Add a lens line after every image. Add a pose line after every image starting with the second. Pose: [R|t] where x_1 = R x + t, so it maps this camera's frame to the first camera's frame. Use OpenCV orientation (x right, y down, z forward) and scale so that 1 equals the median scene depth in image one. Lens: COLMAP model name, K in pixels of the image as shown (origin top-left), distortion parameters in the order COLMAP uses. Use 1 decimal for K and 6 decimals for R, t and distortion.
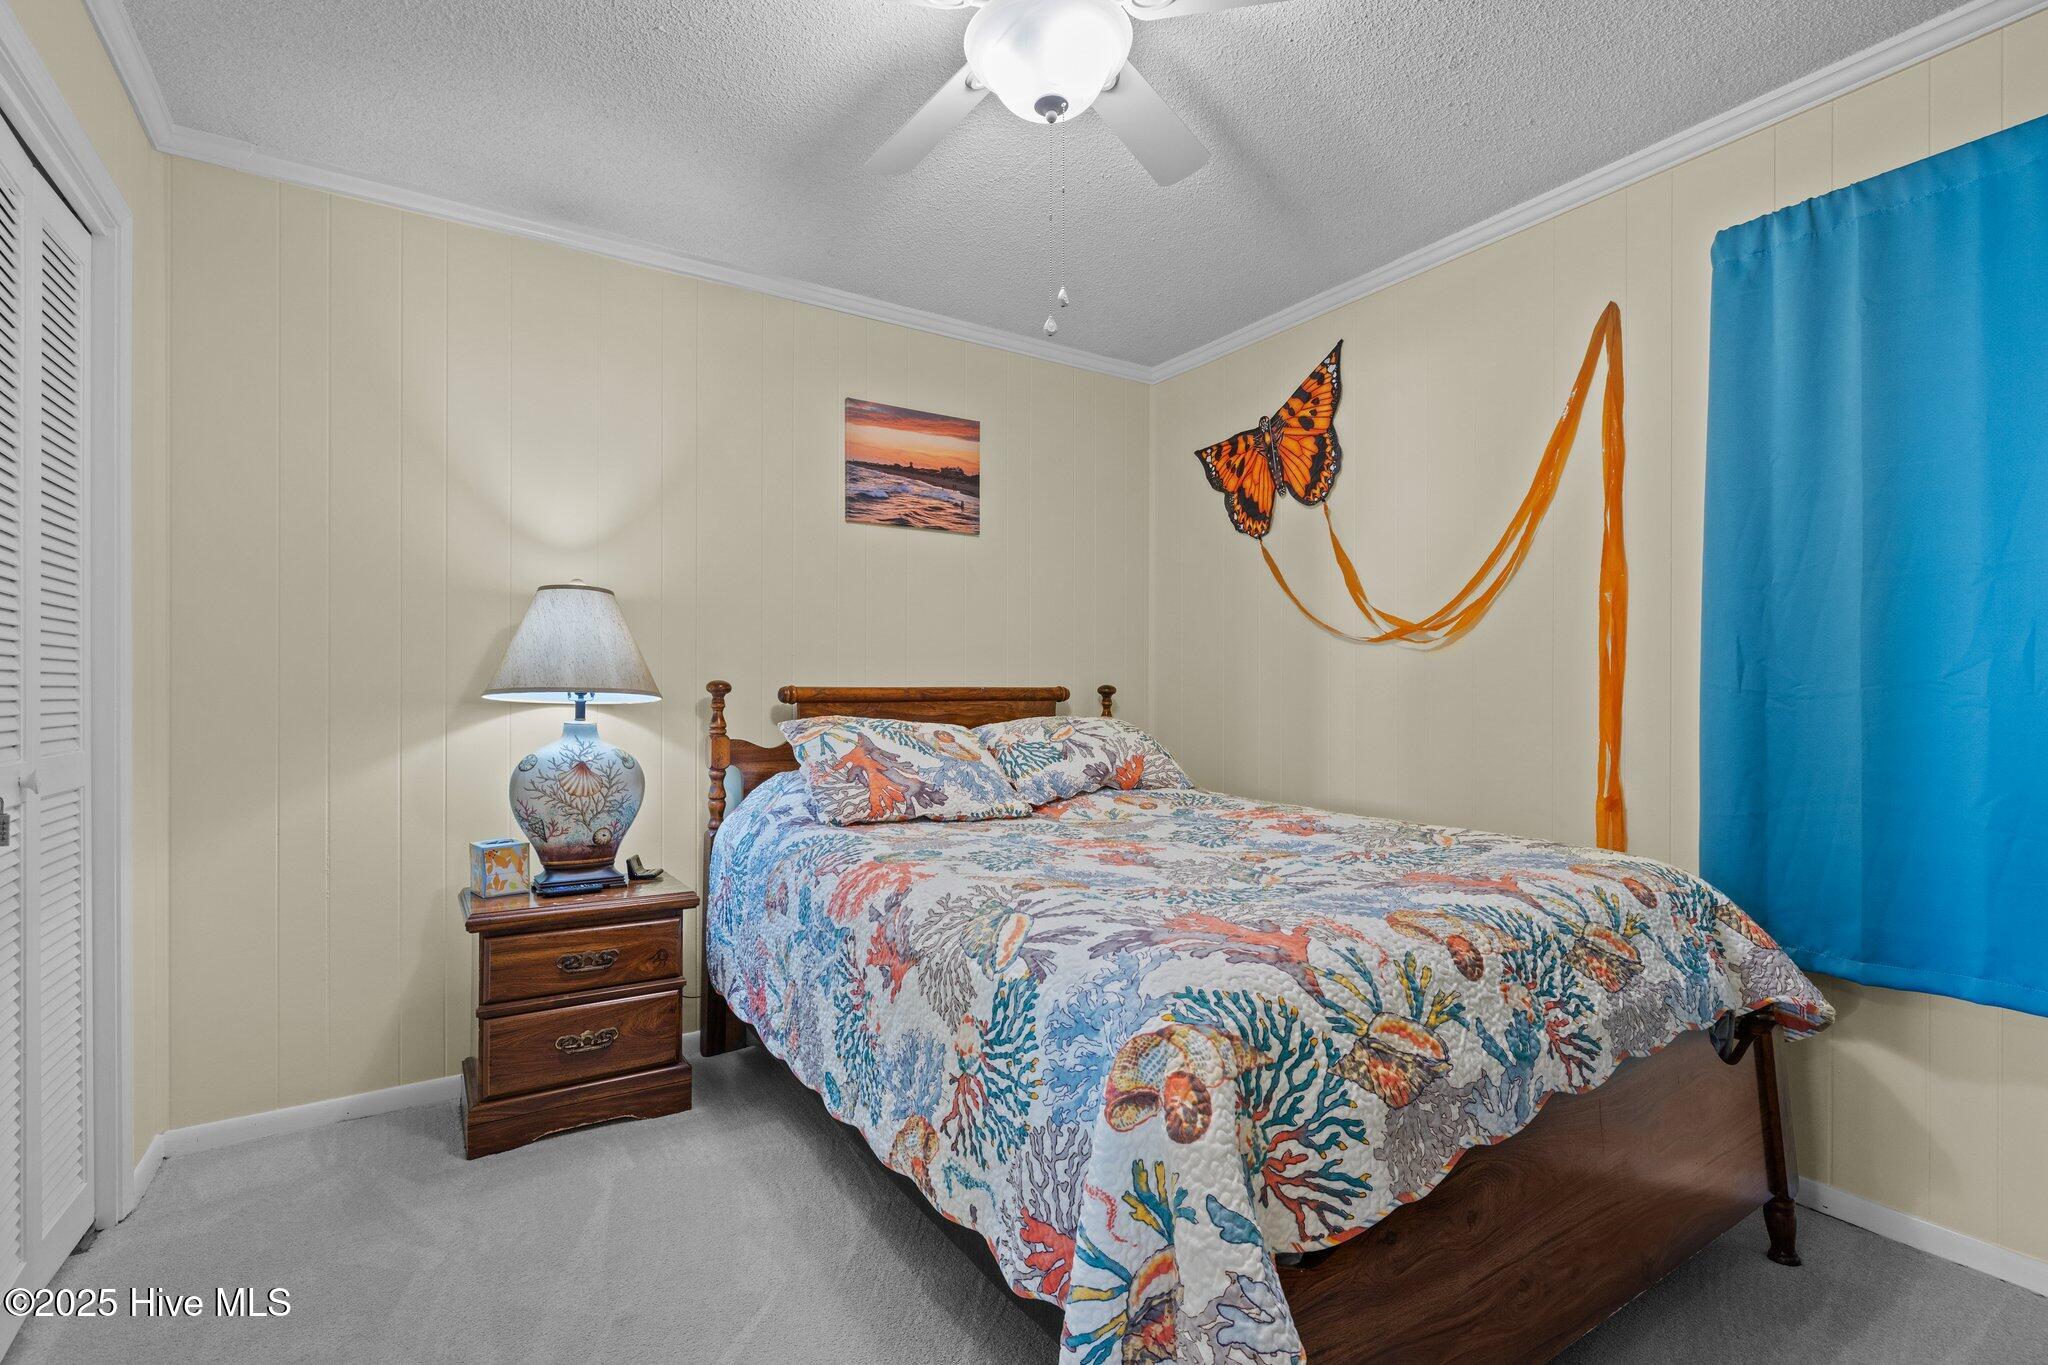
lens RADIAL K [[930.9, 0, 1021.3], [0, 930.9, 690.9], [0, 0, 1]] dist [-0.000742, -0.000135]
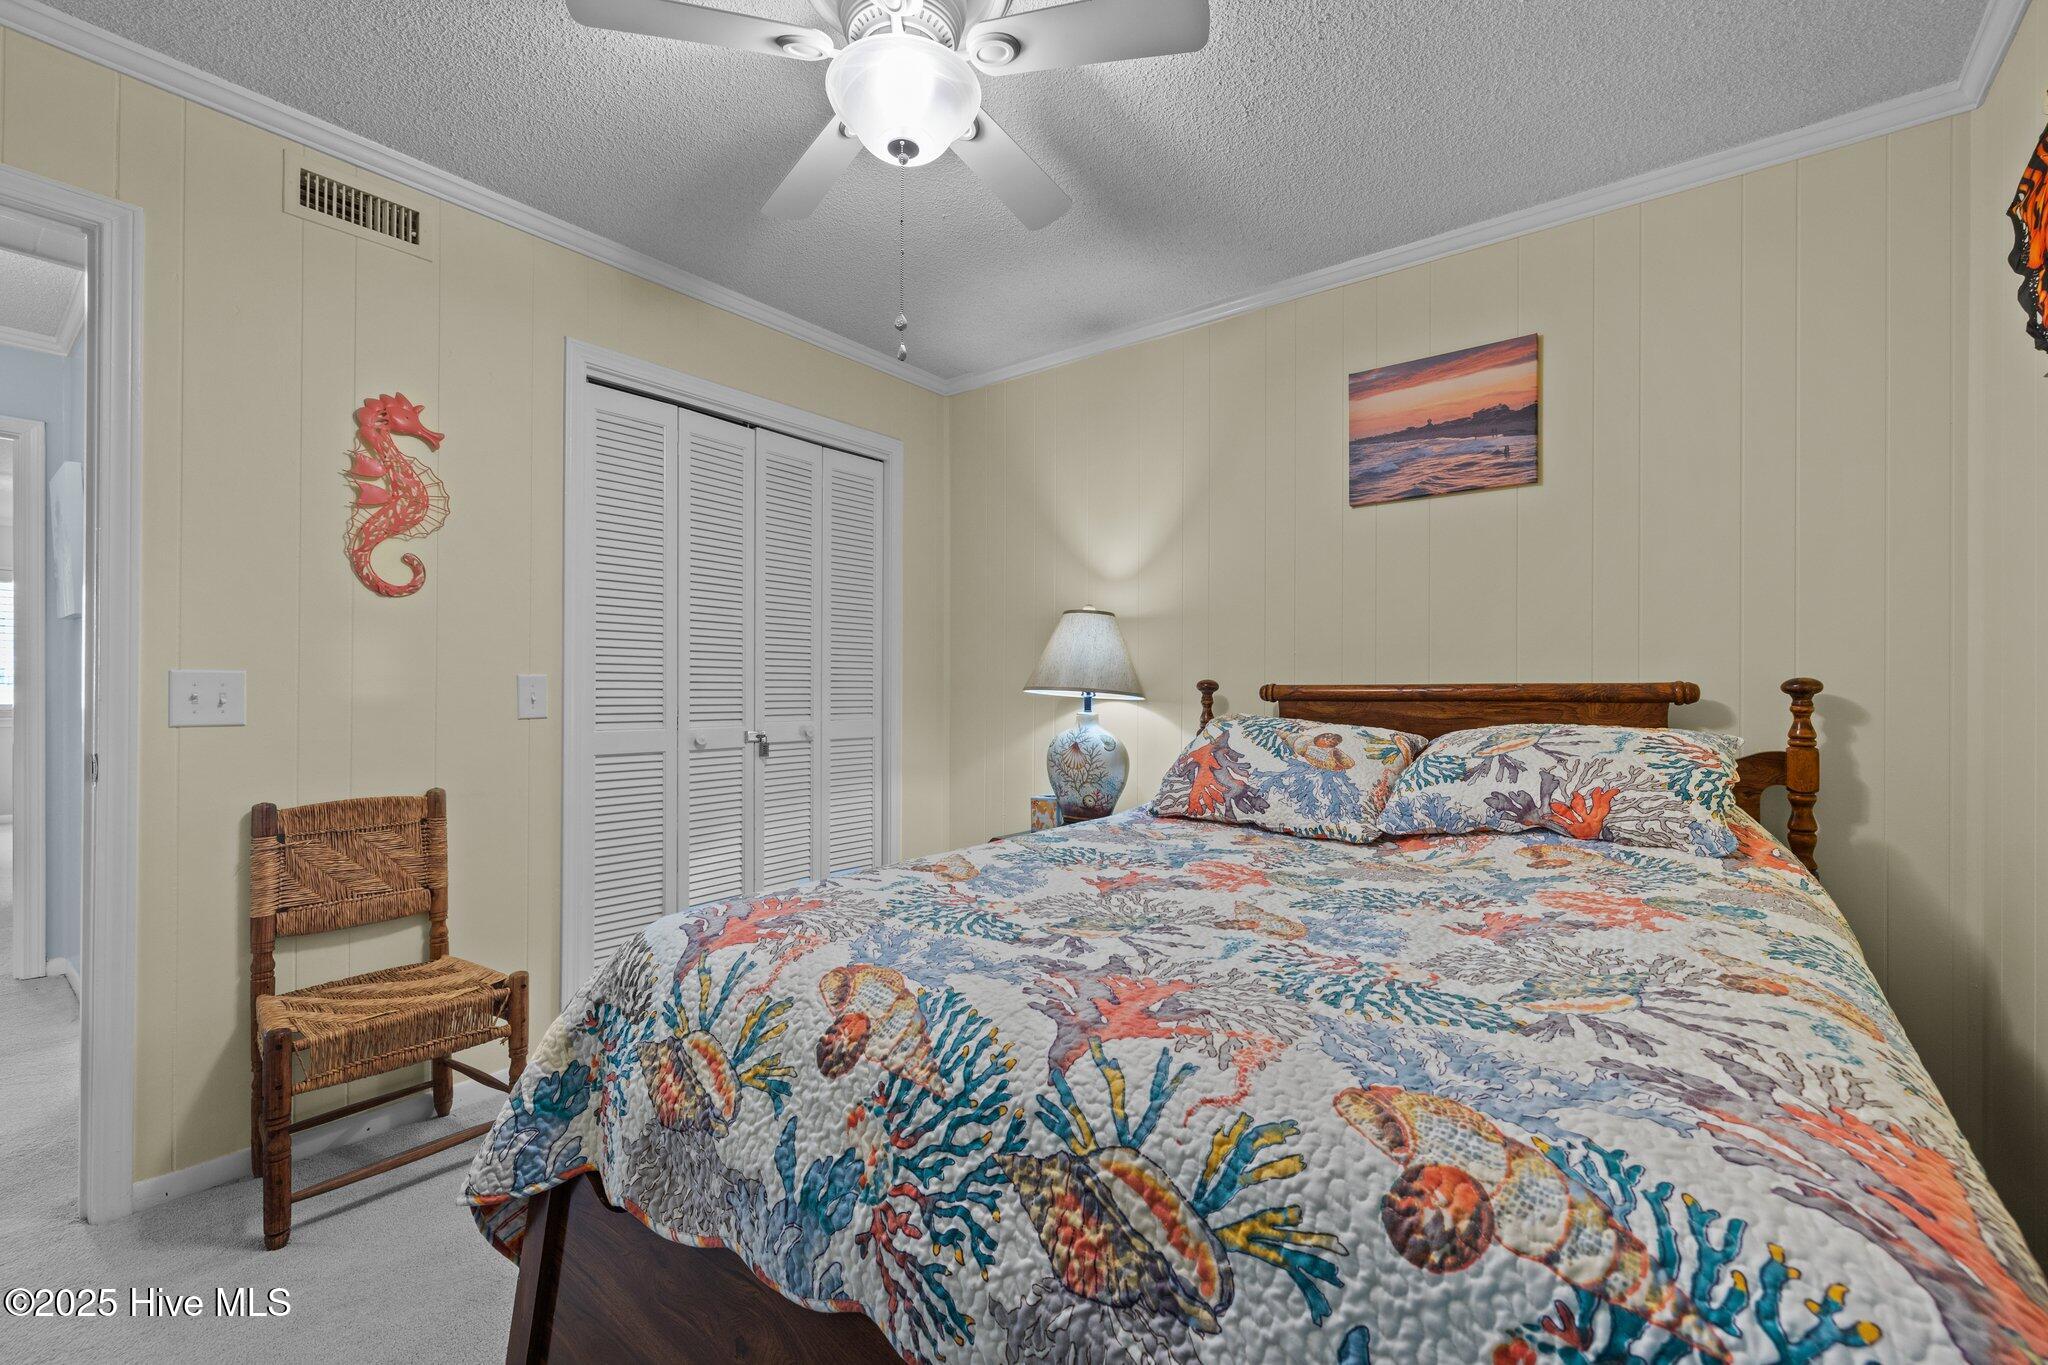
lens RADIAL K [[863.8, 0, 1020.7], [0, 863.8, 689.9], [0, 0, 1]] dist [0.002545, 0.000094]
pose [[0.332812, -0.002882, -0.942989, 0.902232], [-0.001216, 0.999993, -0.003485, 0.007213], [0.942992, 0.002307, 0.332806, 0.699869]]
